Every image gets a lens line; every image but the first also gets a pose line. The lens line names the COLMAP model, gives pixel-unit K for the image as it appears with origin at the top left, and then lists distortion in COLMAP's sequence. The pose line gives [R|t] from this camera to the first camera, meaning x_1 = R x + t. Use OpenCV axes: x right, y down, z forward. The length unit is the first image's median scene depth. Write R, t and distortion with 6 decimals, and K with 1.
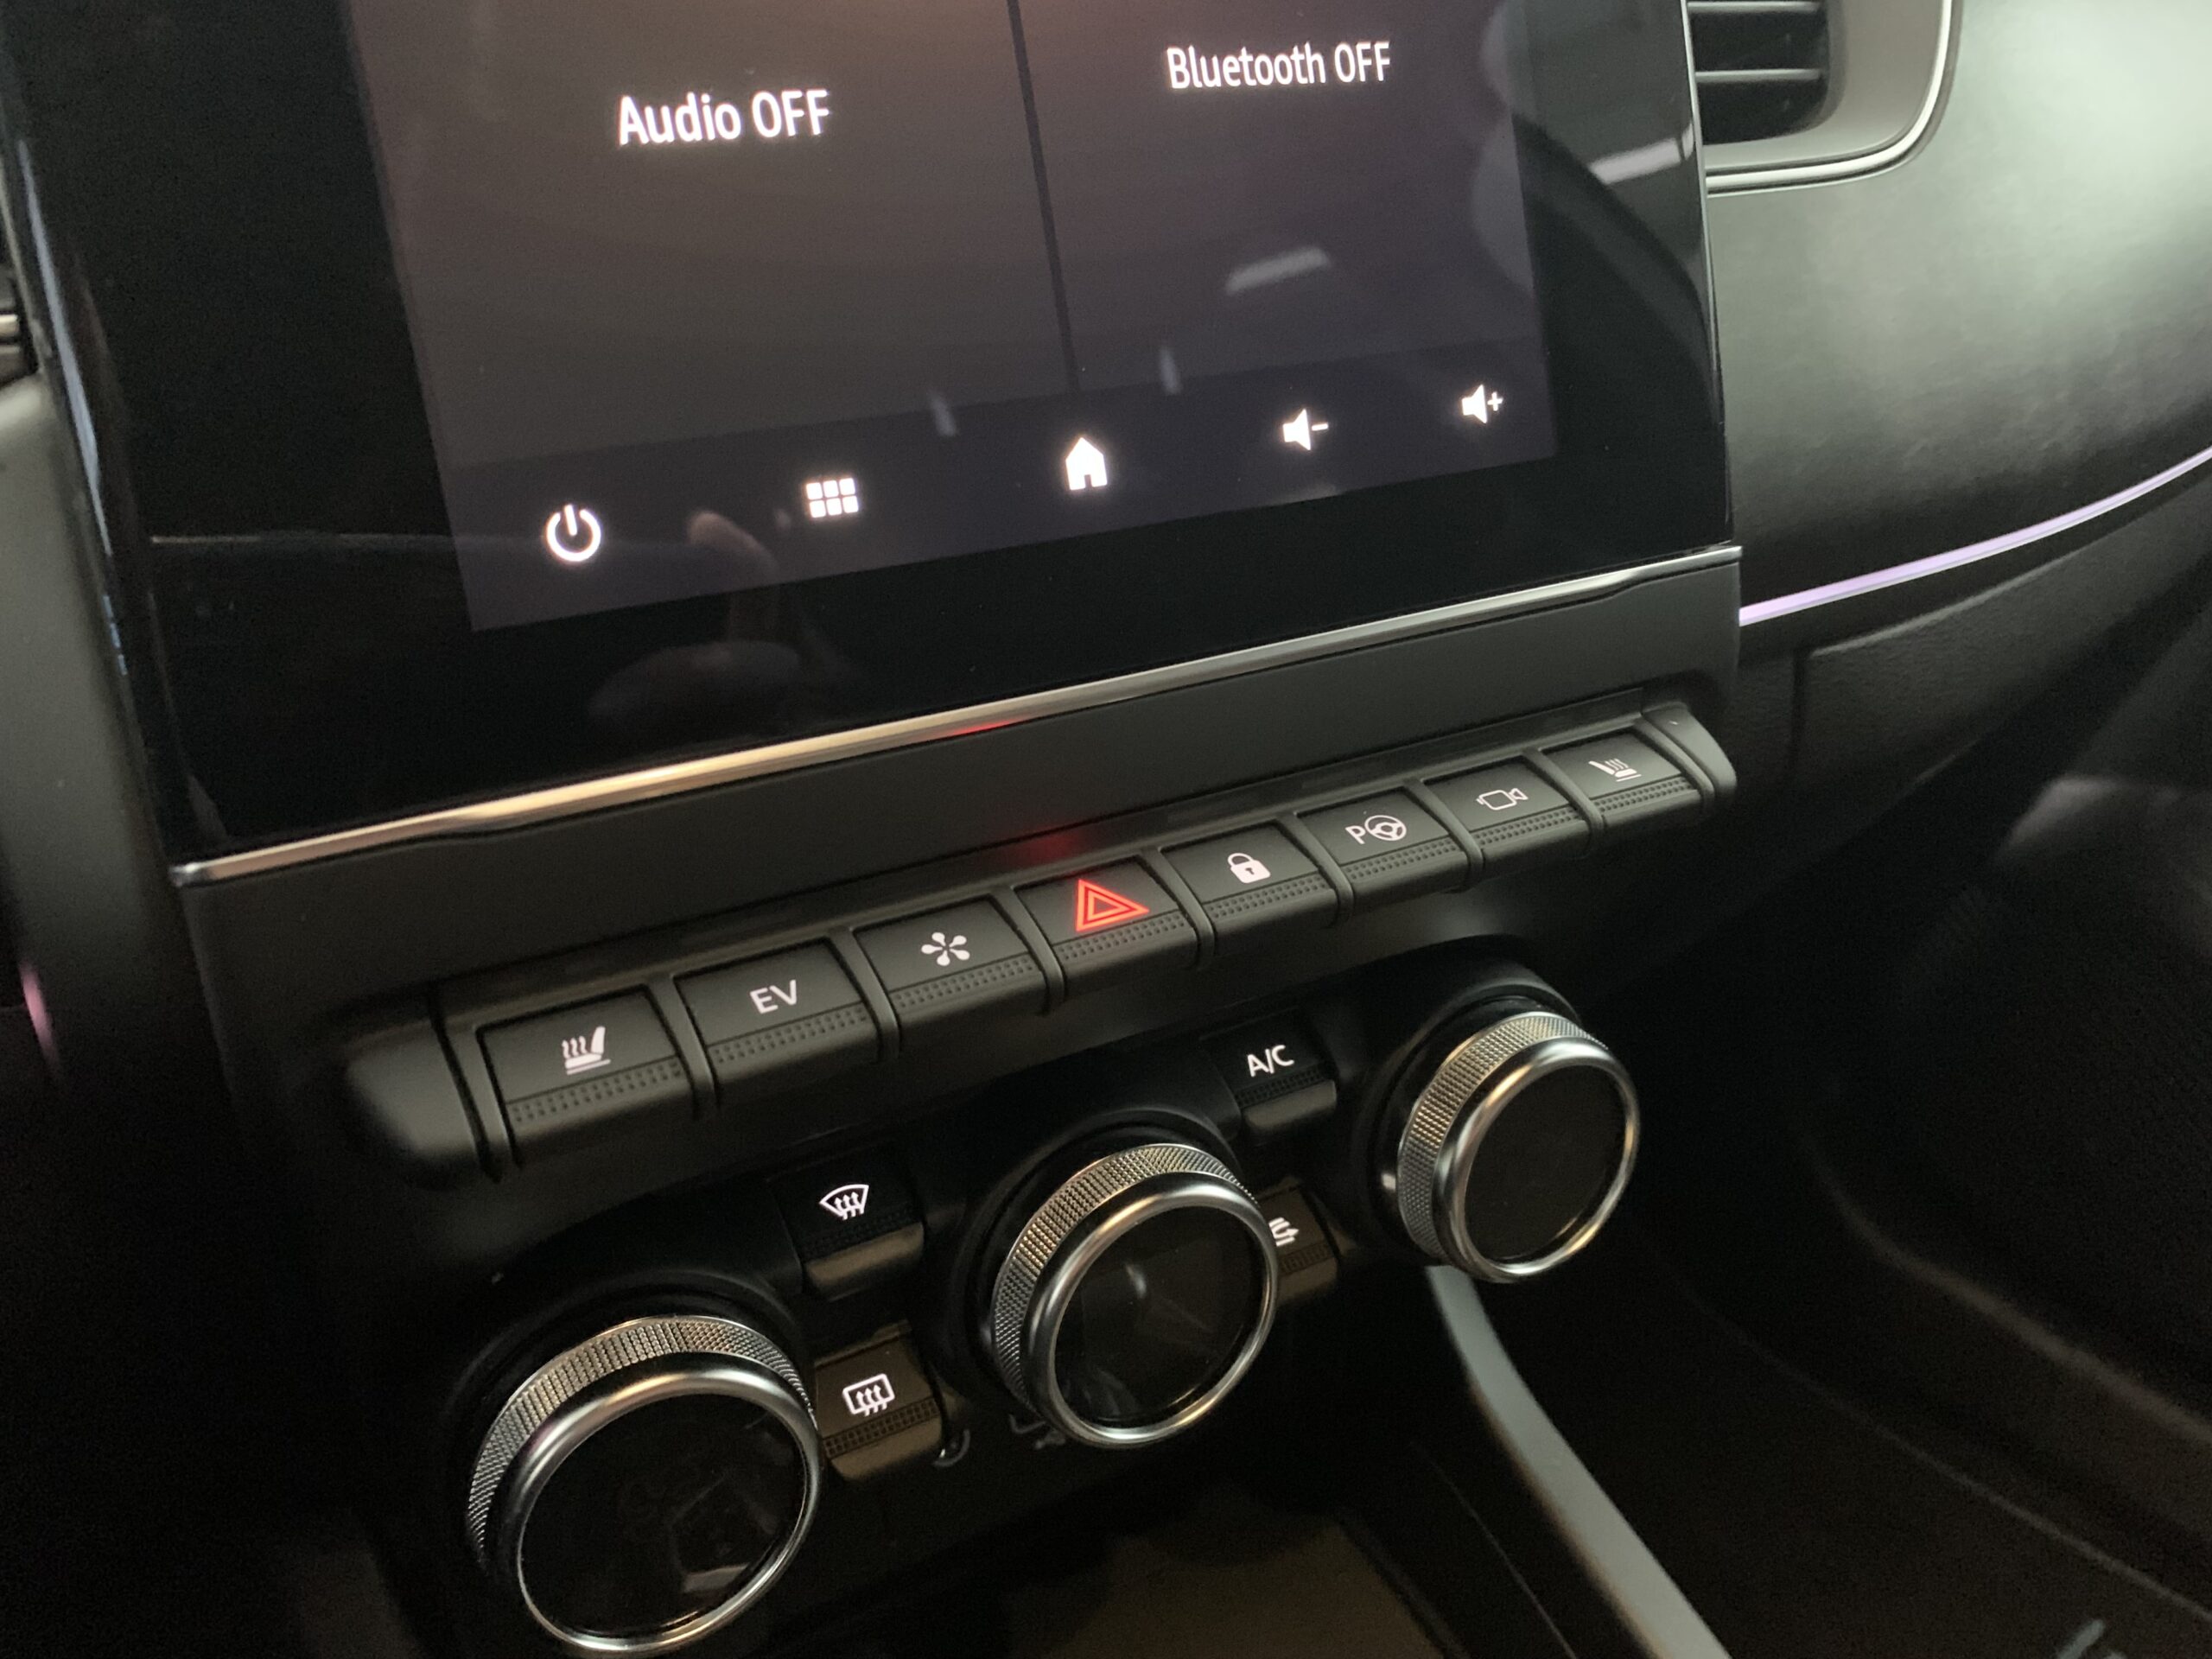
lens RADIAL K [[1683.7, 0, 1073.5], [0, 1683.7, 819.0], [0, 0, 1]] dist [0.030937, -0.066470]
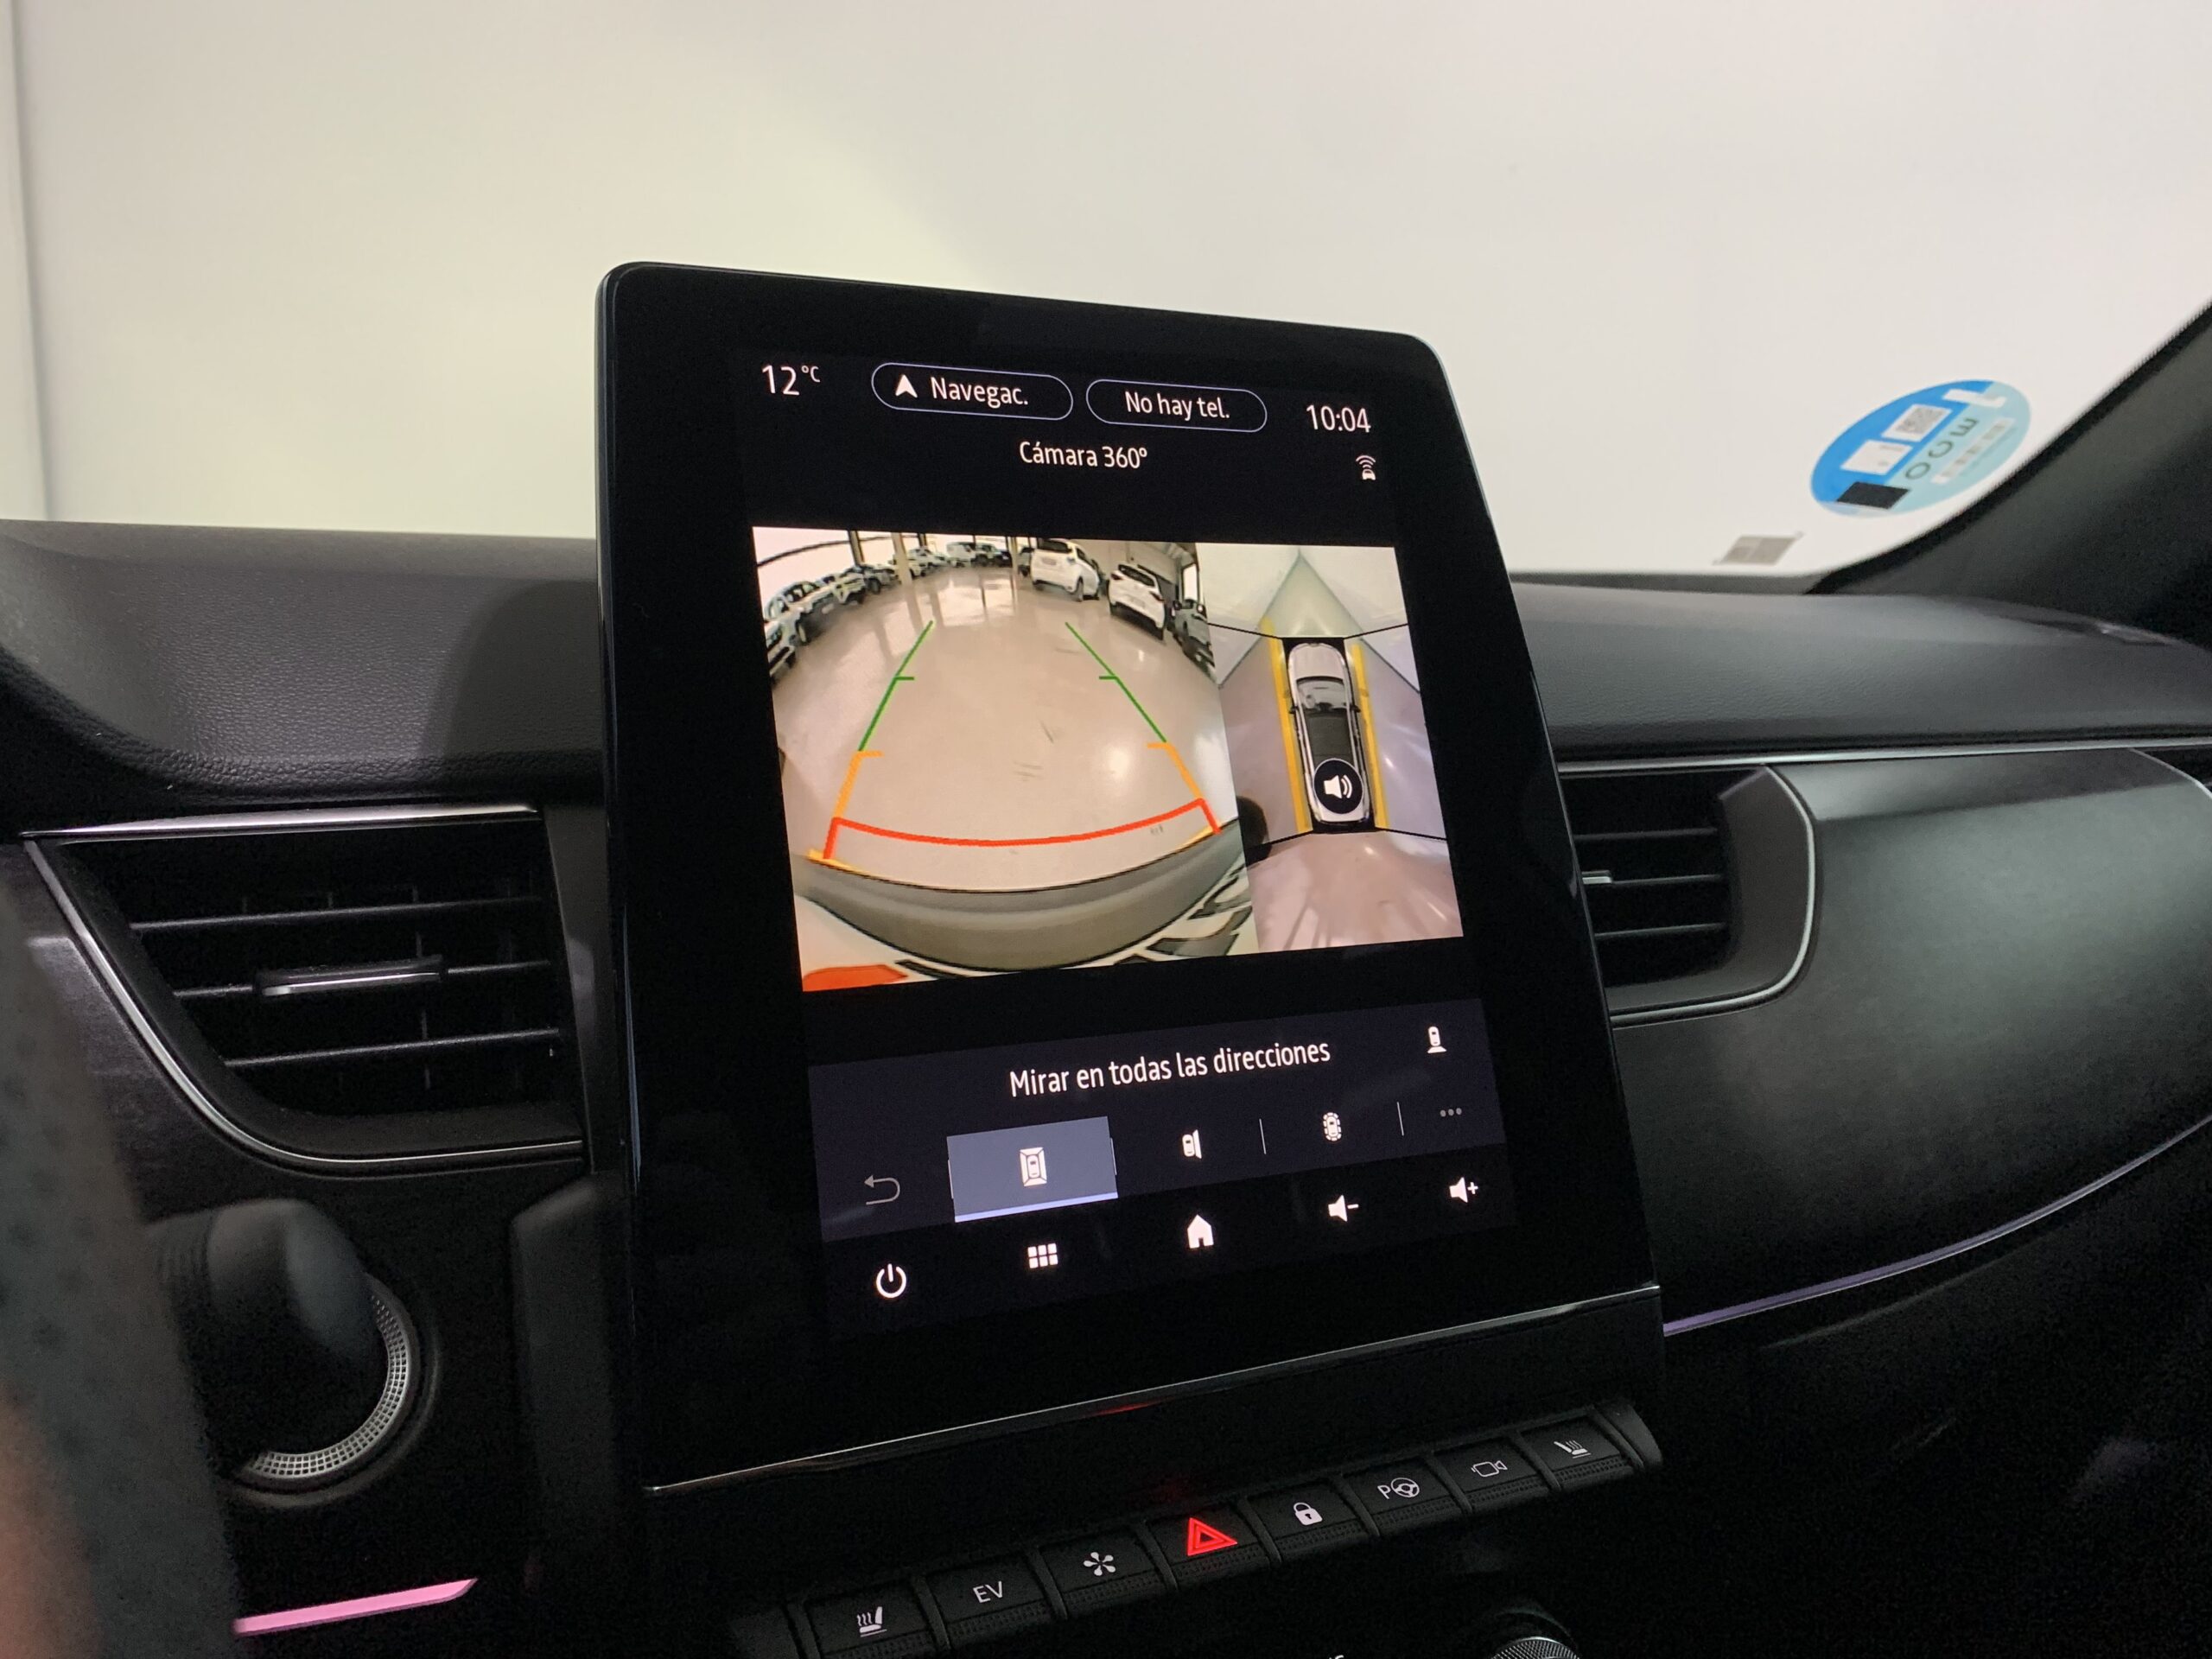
lens RADIAL K [[1683.7, 0, 1085.1], [0, 1683.7, 829.8], [0, 0, 1]] dist [0.030937, -0.066470]
pose [[0.997525, 0.020953, -0.067119, -0.001932], [-0.041924, 0.943566, -0.328519, -0.040698], [0.056448, 0.330520, 0.942109, -0.582104]]
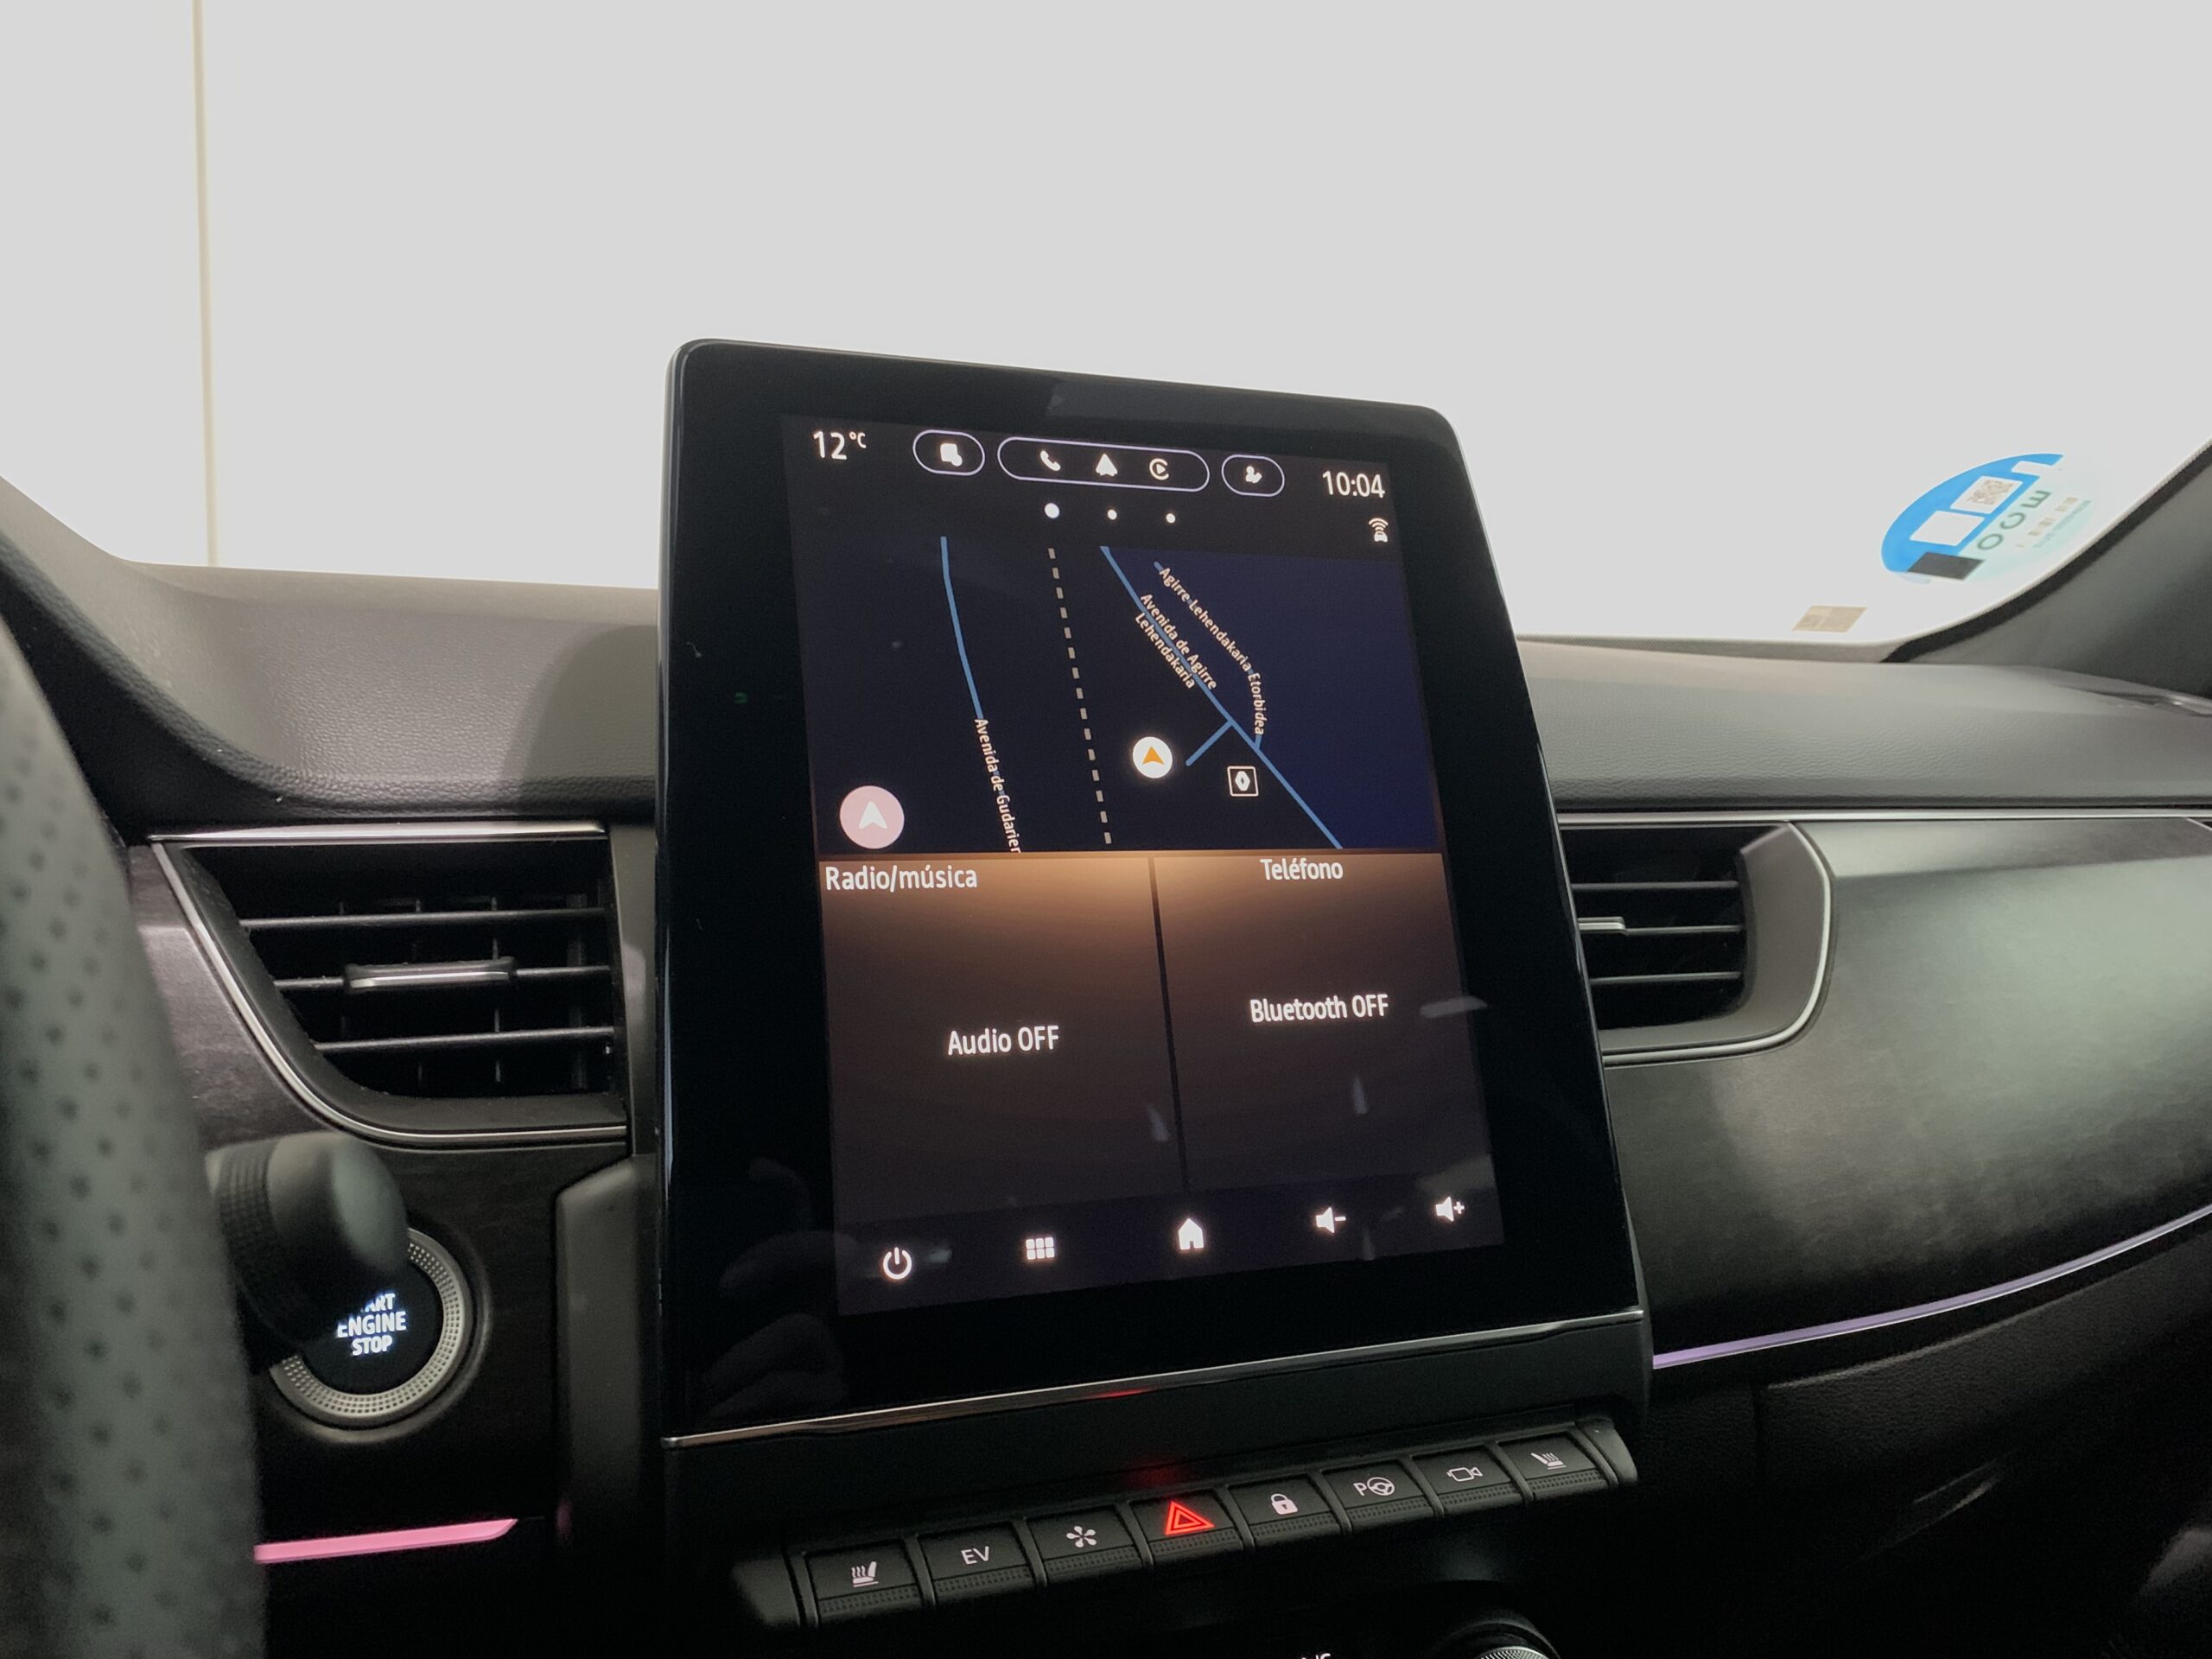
lens RADIAL K [[1683.7, 0, 1091.1], [0, 1683.7, 826.4], [0, 0, 1]] dist [0.030937, -0.066470]
pose [[0.990070, 0.040161, -0.134713, 0.112943], [-0.086766, 0.928579, -0.360850, 0.026430], [0.110600, 0.368956, 0.922843, -0.682497]]
